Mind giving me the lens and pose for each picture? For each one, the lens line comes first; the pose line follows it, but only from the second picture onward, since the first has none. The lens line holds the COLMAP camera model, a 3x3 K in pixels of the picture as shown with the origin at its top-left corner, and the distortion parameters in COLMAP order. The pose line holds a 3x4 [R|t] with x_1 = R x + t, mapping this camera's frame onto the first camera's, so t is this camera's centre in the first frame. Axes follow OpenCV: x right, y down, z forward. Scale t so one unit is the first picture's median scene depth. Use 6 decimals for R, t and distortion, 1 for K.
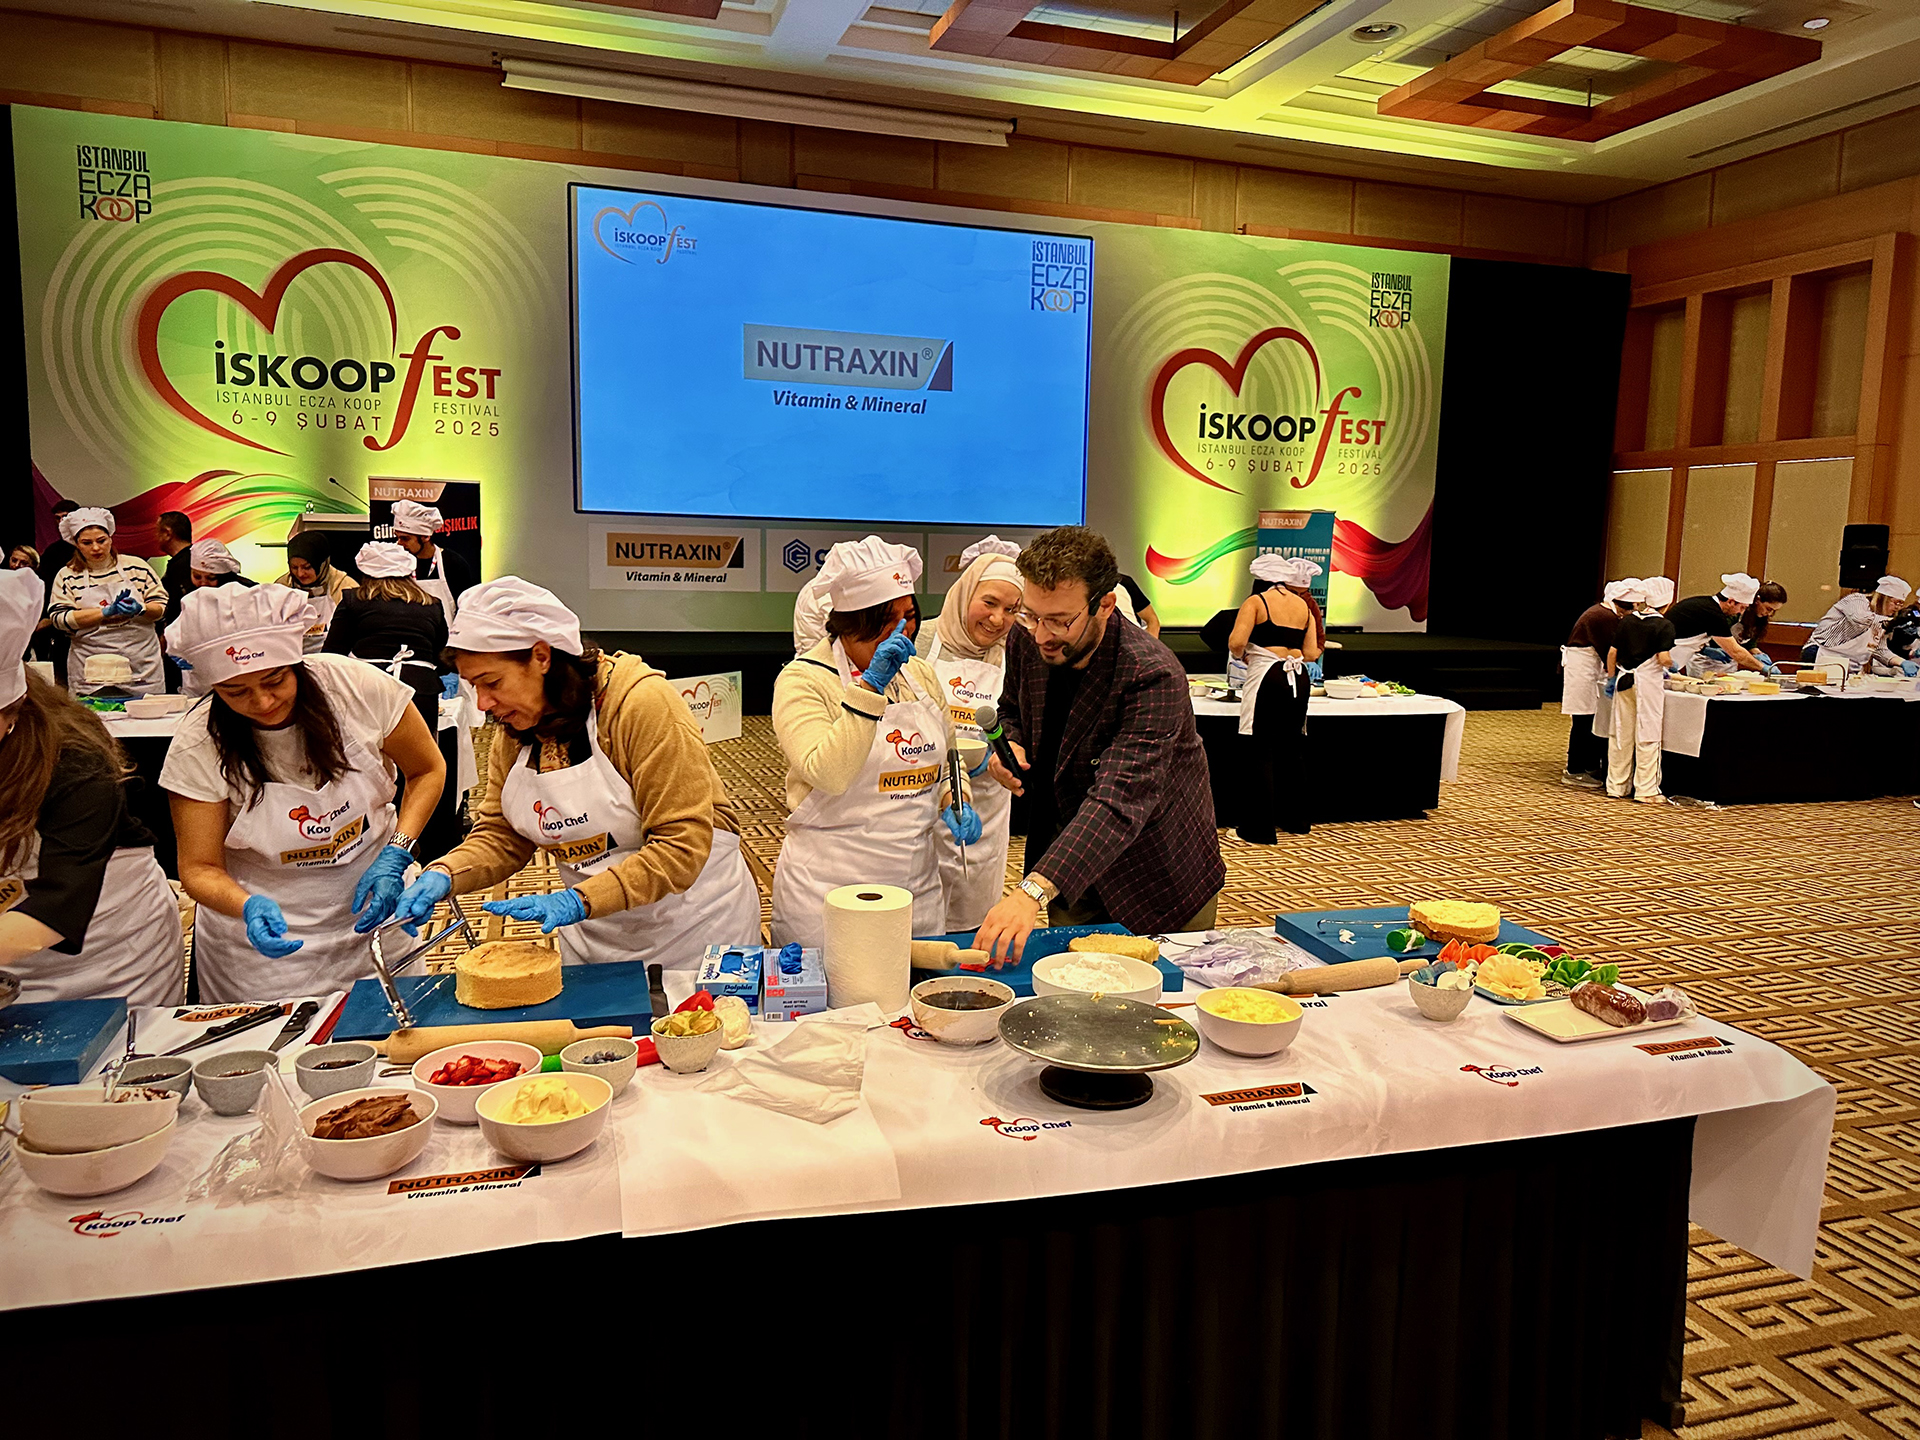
lens RADIAL K [[1325.8, 0, 942.8], [0, 1325.8, 714.4], [0, 0, 1]] dist [0.147211, -0.244321]
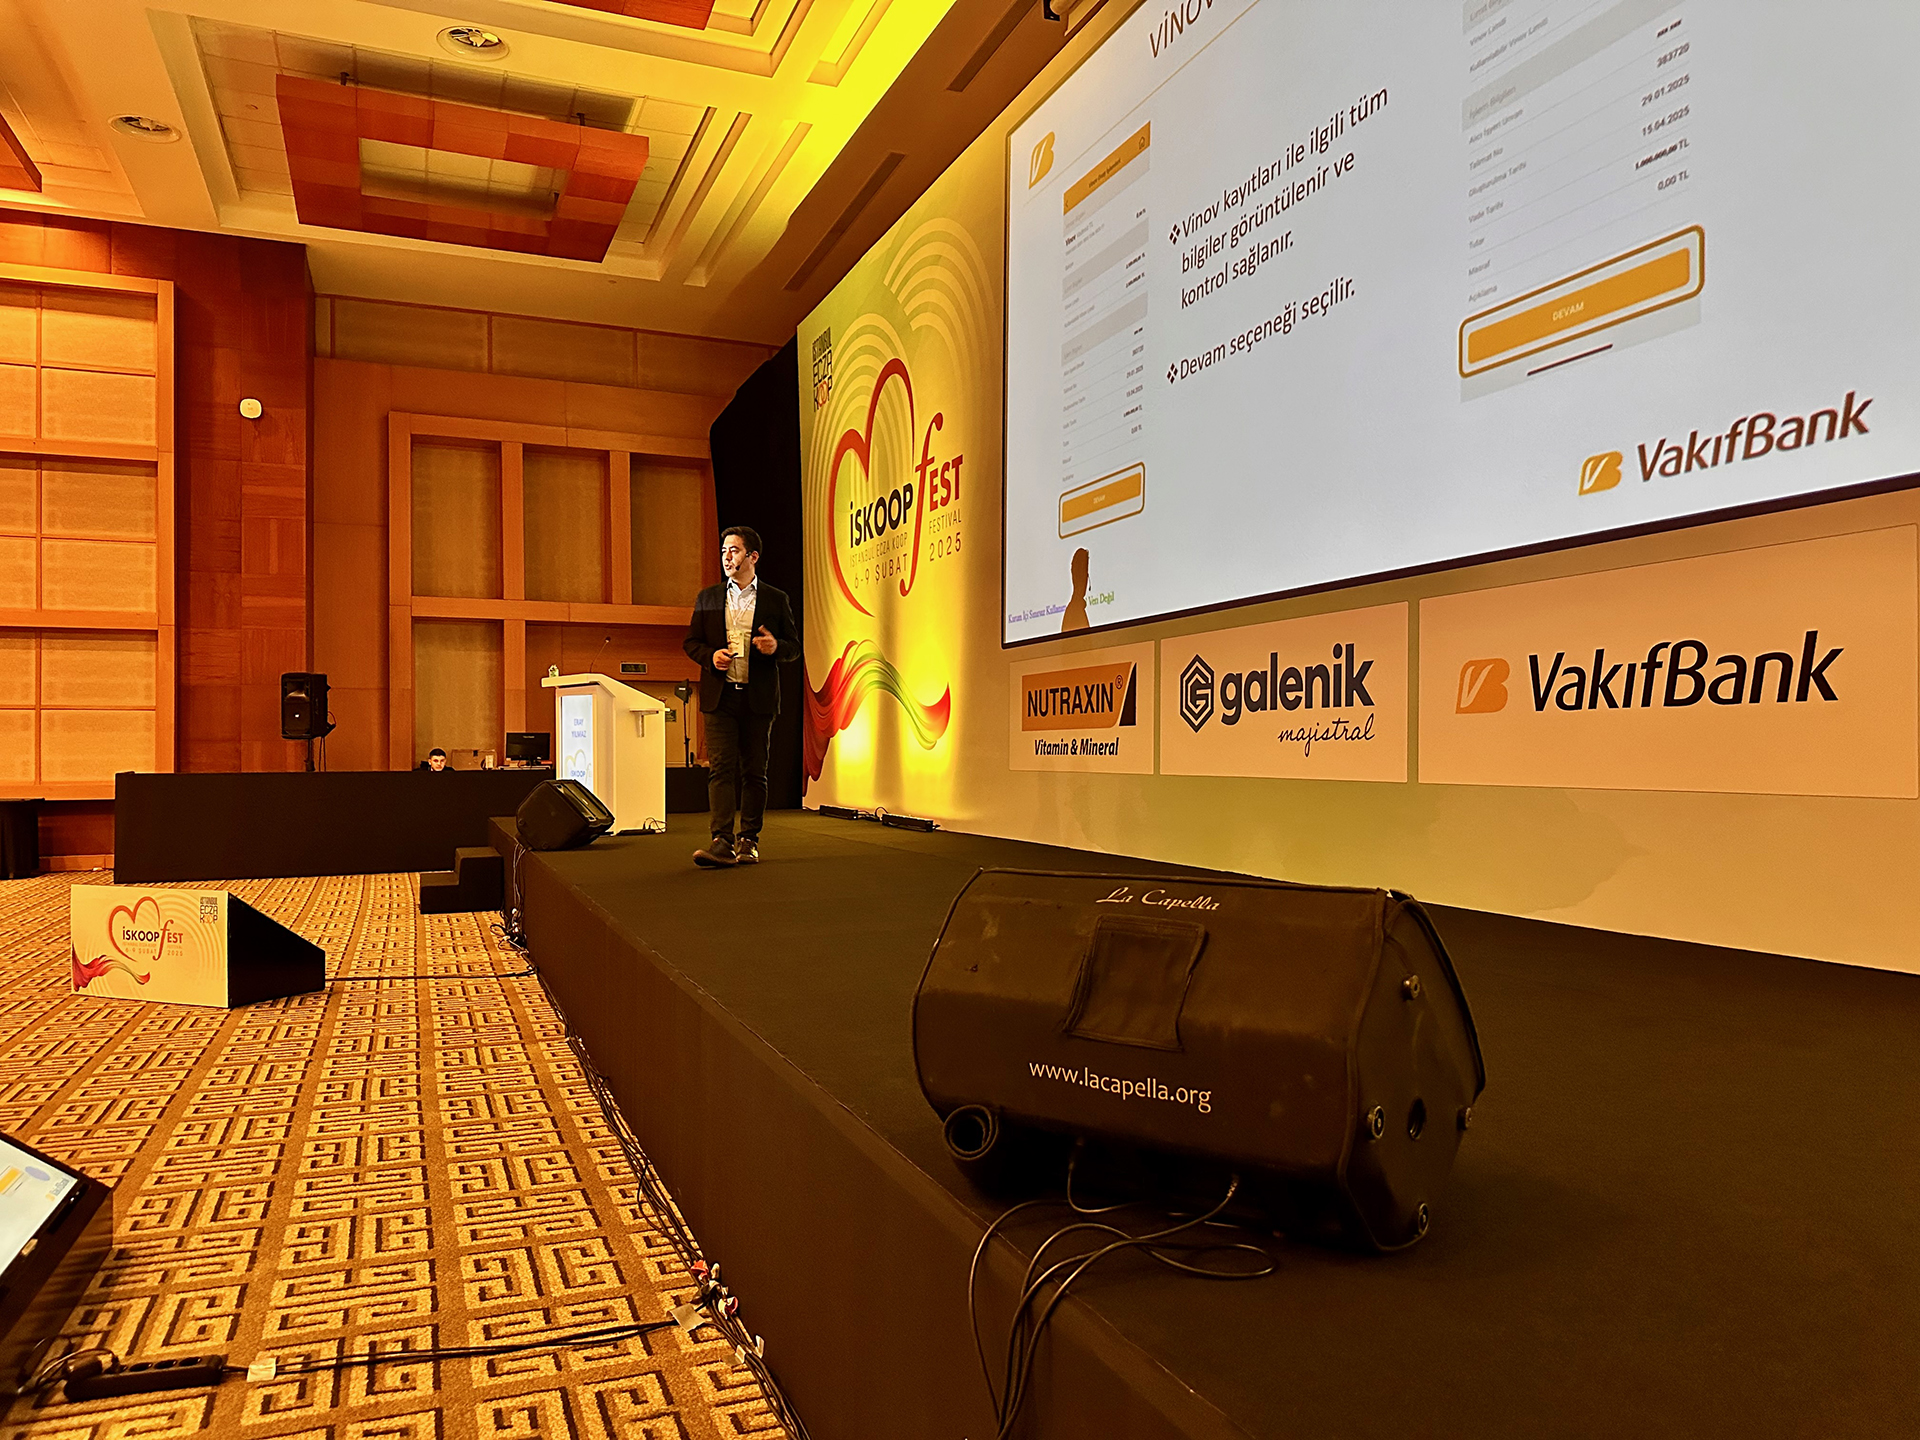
lens RADIAL K [[1338.7, 0, 965.1], [0, 1338.7, 759.7], [0, 0, 1]] dist [0.120959, -0.202136]
pose [[0.080595, -0.015451, -0.996627, 0.295031], [-0.116121, 0.992926, -0.024784, -0.071539], [0.989960, 0.117726, 0.078231, 0.817934]]
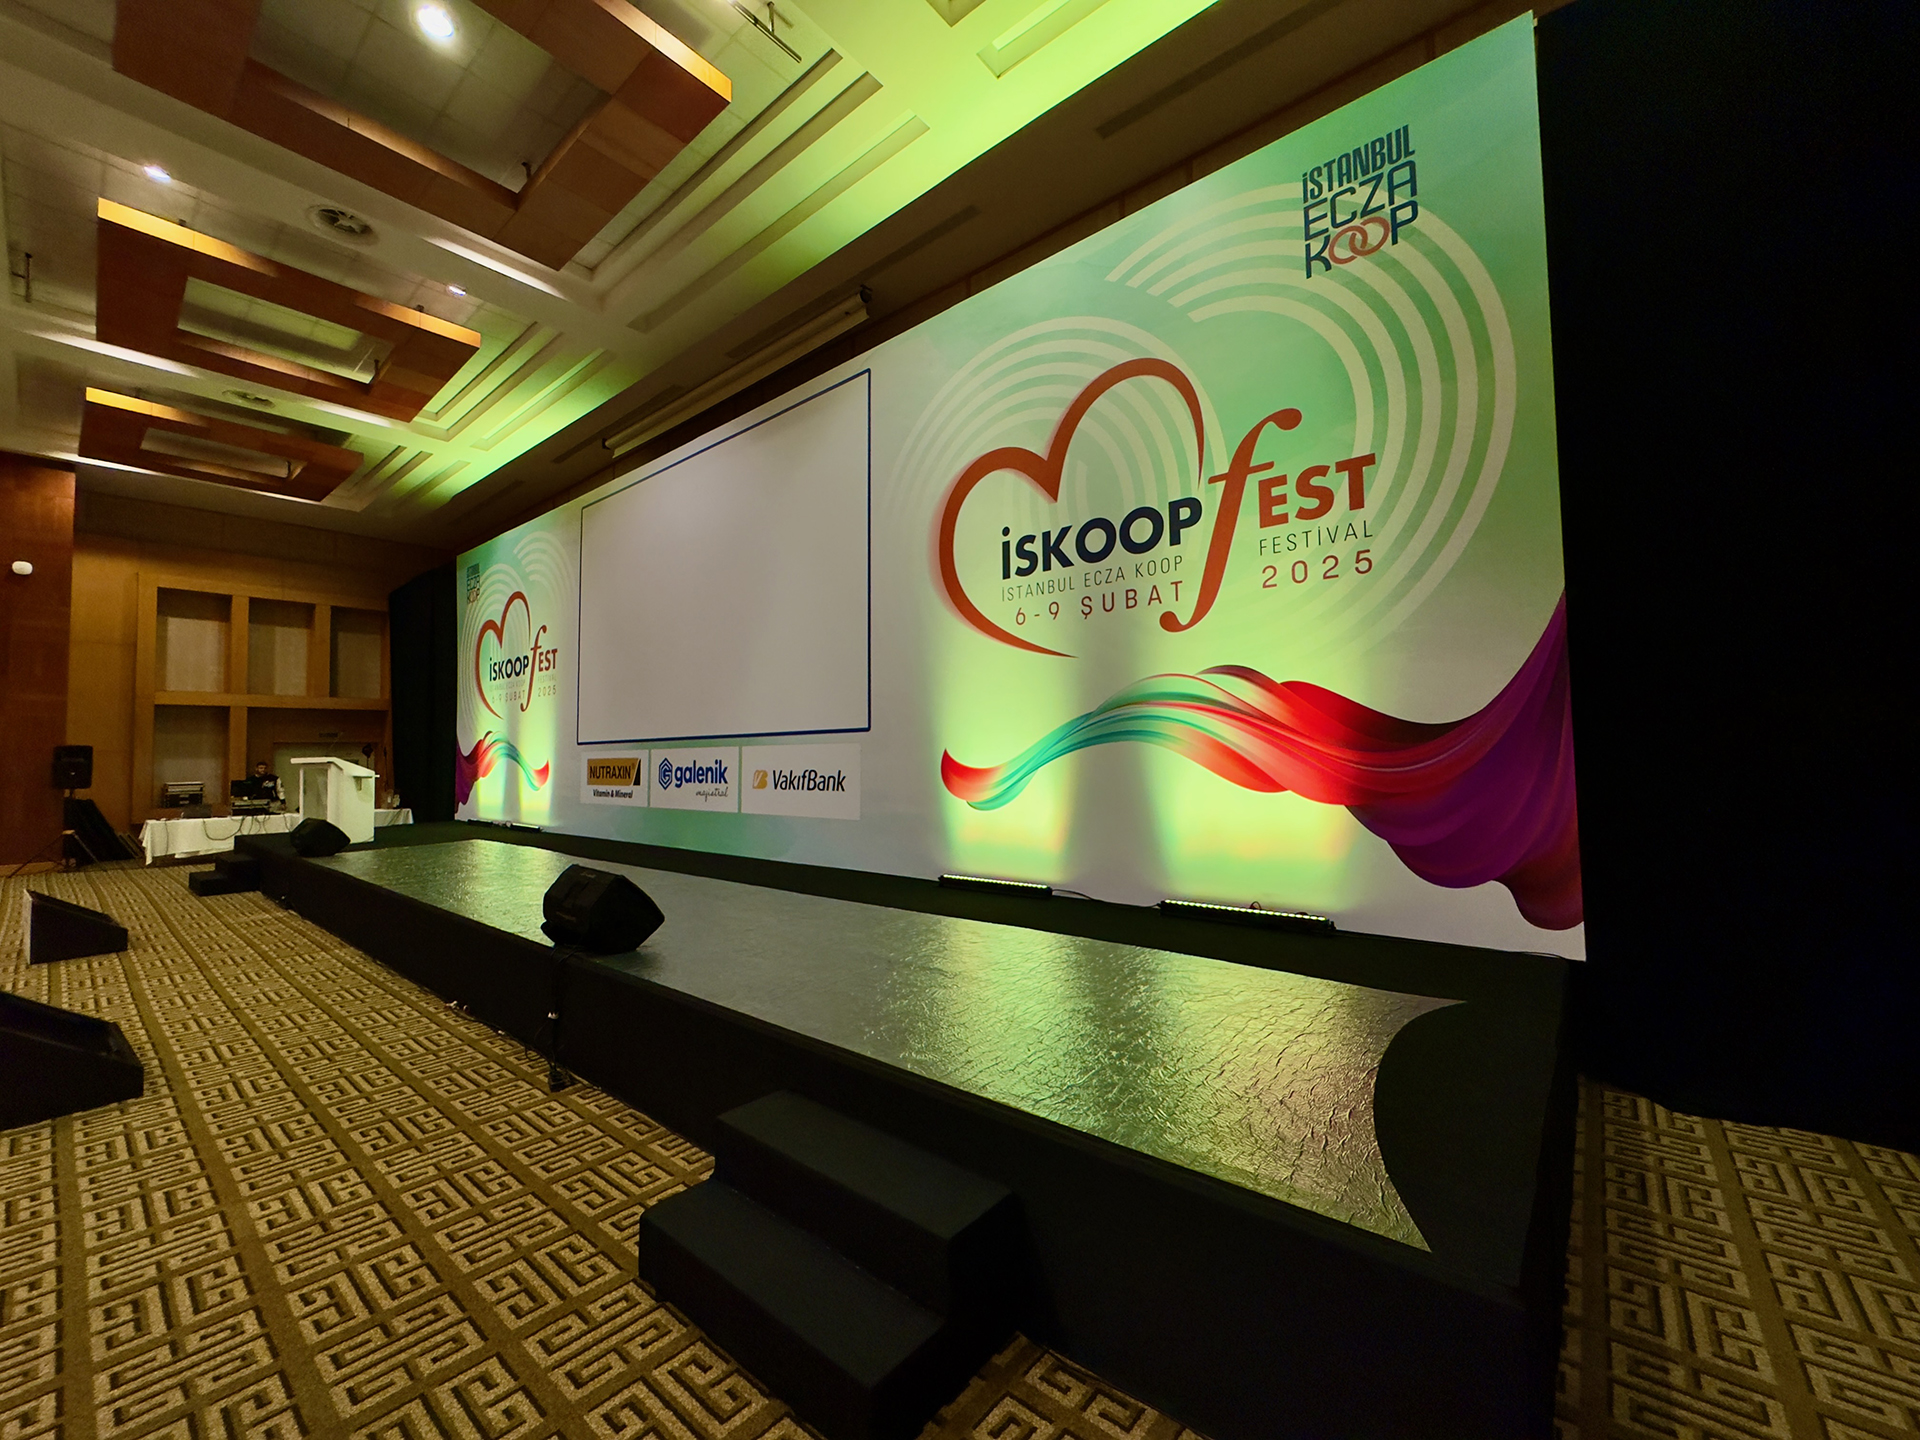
lens RADIAL K [[780.5, 0, 960.0], [0, 780.5, 720.0], [0, 0, 1]] dist [0.000387, -0.000199]
pose [[0.527128, -0.068942, -0.846984, 0.489867], [-0.076237, 0.988848, -0.127936, -0.091865], [0.846359, 0.132010, 0.515994, 0.800354]]
